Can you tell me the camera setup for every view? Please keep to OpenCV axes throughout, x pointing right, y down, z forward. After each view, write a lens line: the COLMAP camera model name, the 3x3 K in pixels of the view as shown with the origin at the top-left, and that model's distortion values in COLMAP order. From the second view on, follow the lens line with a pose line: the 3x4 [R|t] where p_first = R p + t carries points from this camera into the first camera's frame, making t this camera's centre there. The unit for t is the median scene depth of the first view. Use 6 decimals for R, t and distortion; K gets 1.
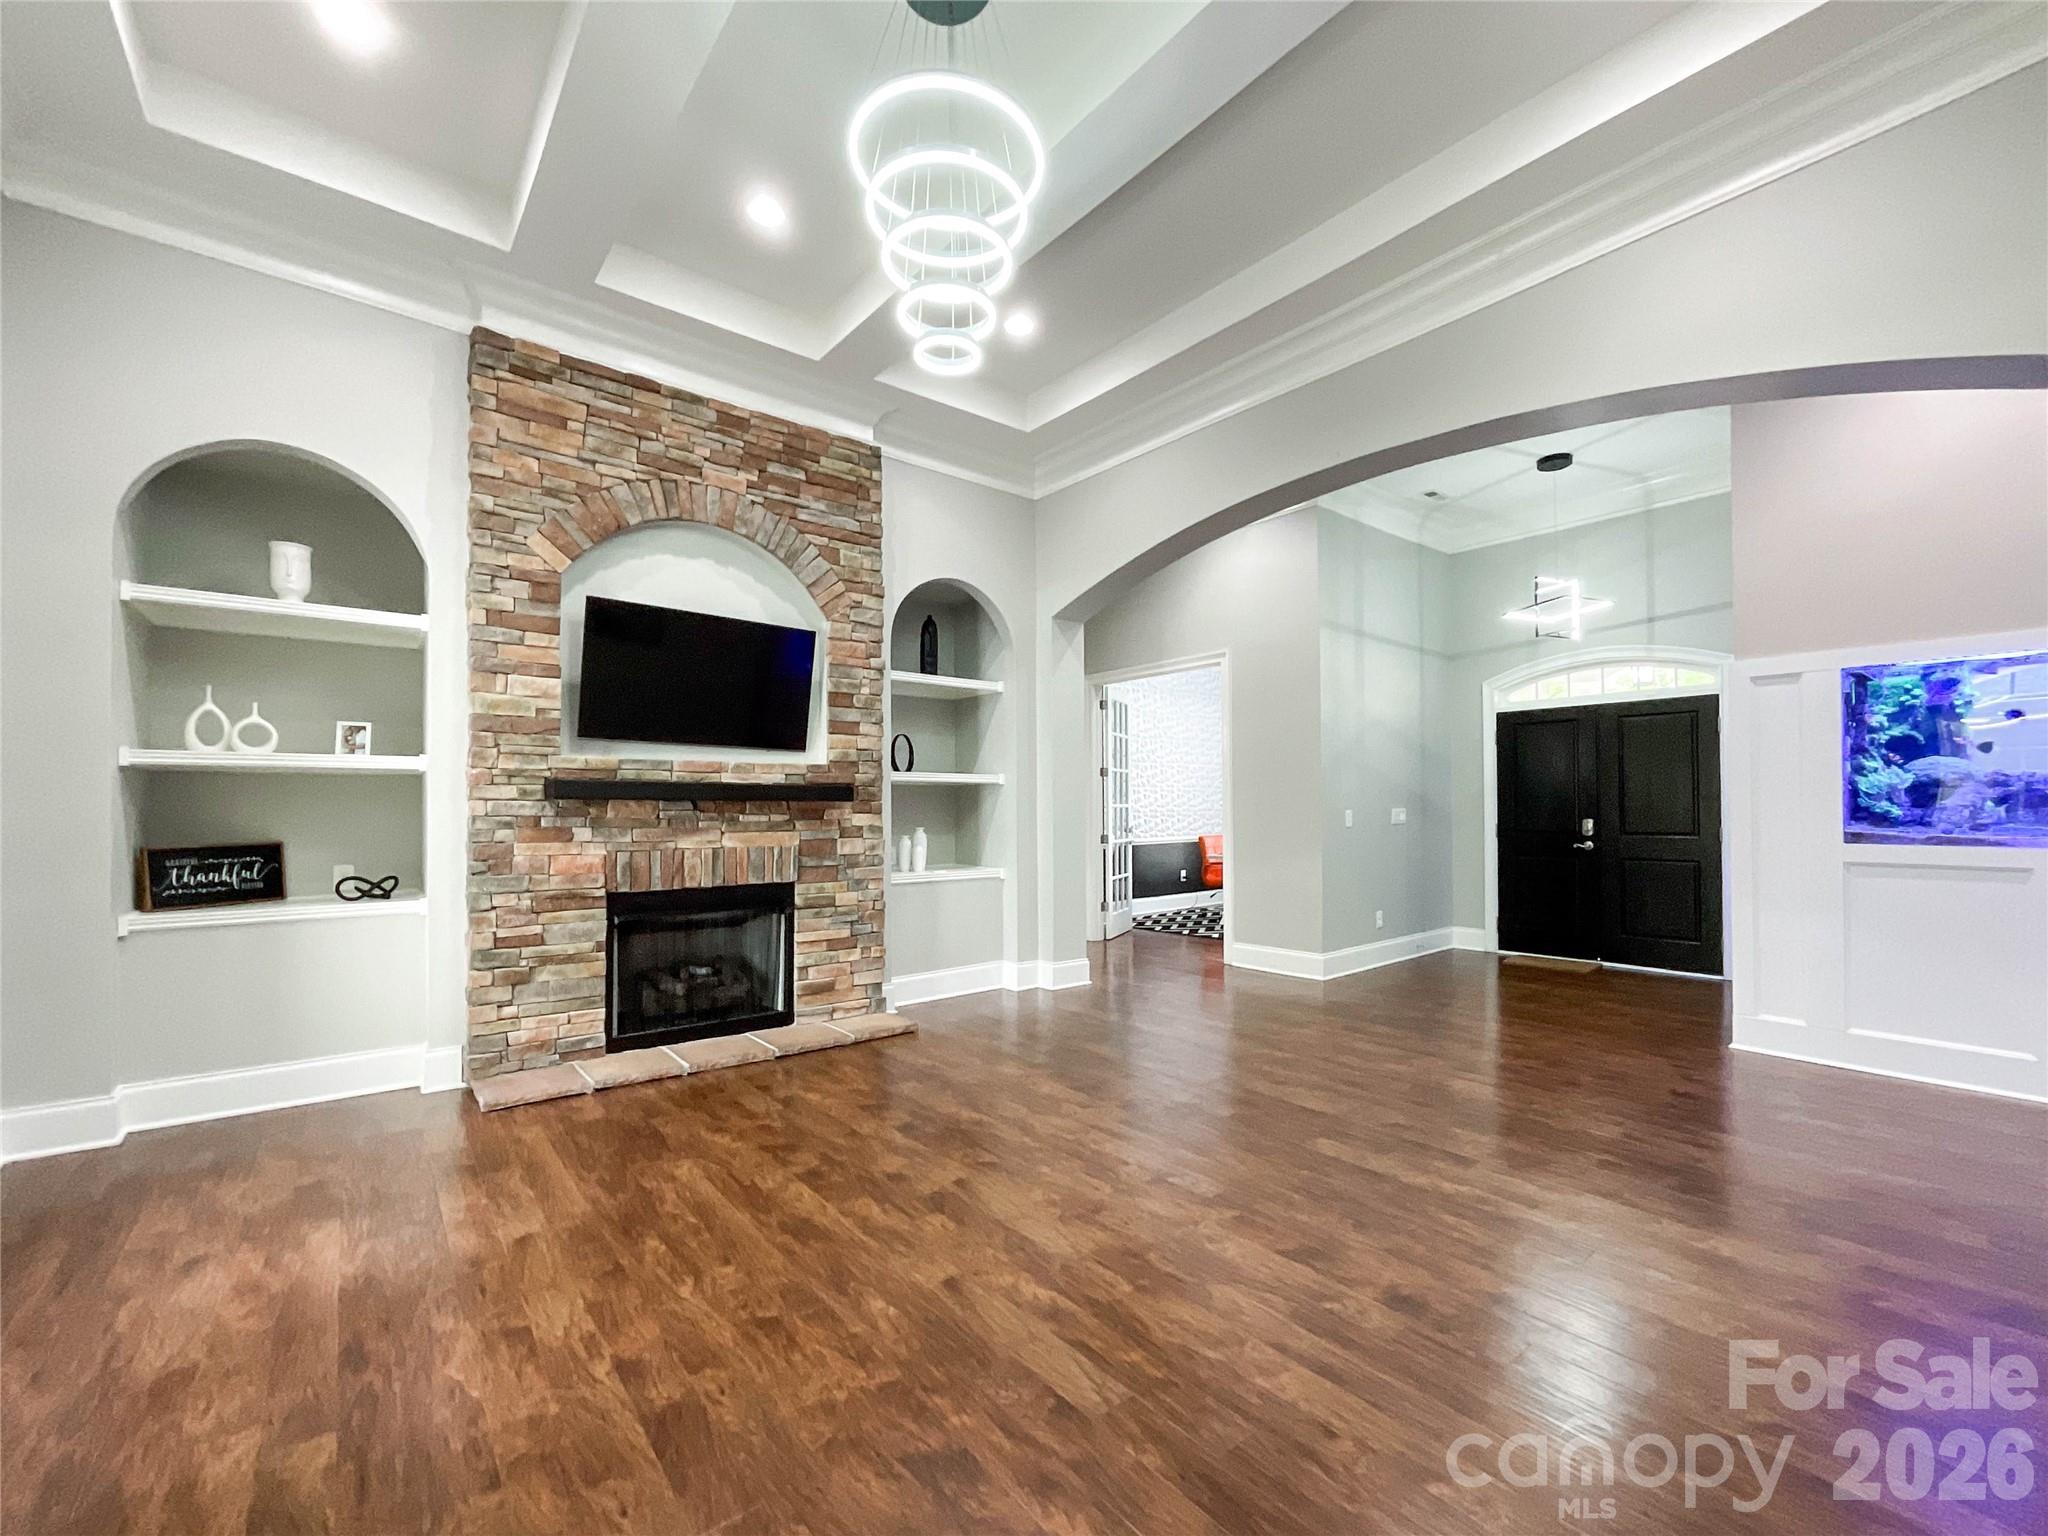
lens RADIAL K [[858.9, 0, 1015.6], [0, 858.9, 794.2], [0, 0, 1]] dist [-0.003007, 0.000303]
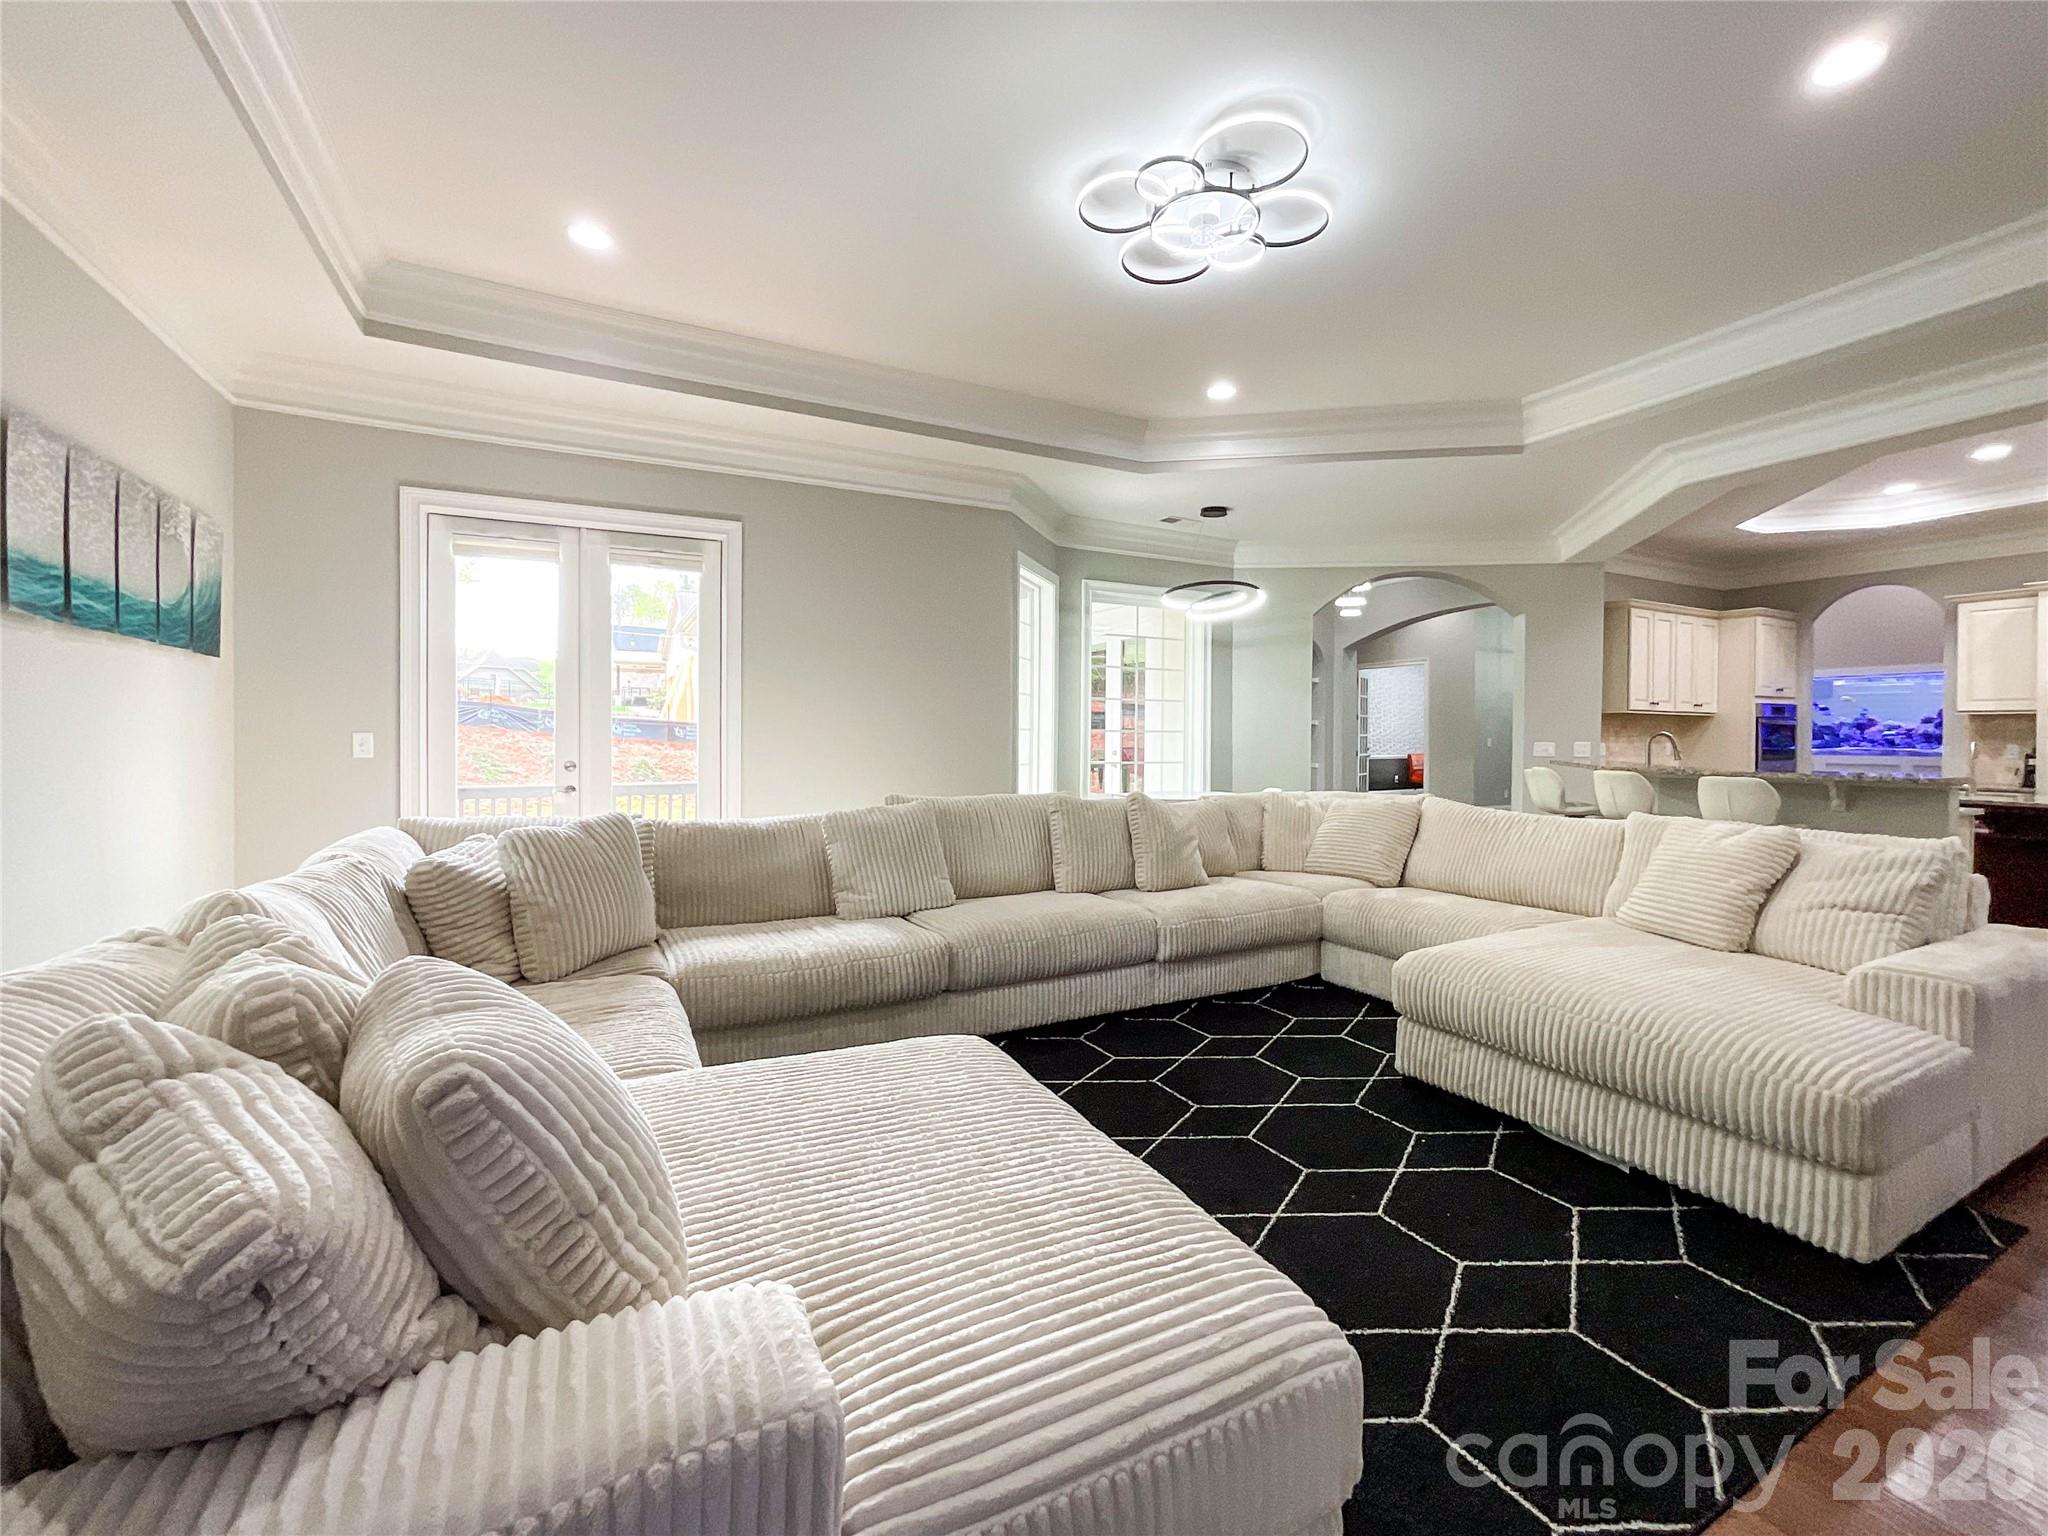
lens RADIAL K [[846.5, 0, 1024.0], [0, 846.5, 768.0], [0, 0, 1]] dist [0.000379, 0.000187]
pose [[0.979342, 0.017449, -0.201455, -0.426995], [-0.006884, 0.998569, 0.053025, -0.014035], [0.202092, -0.050543, 0.978062, -1.752623]]
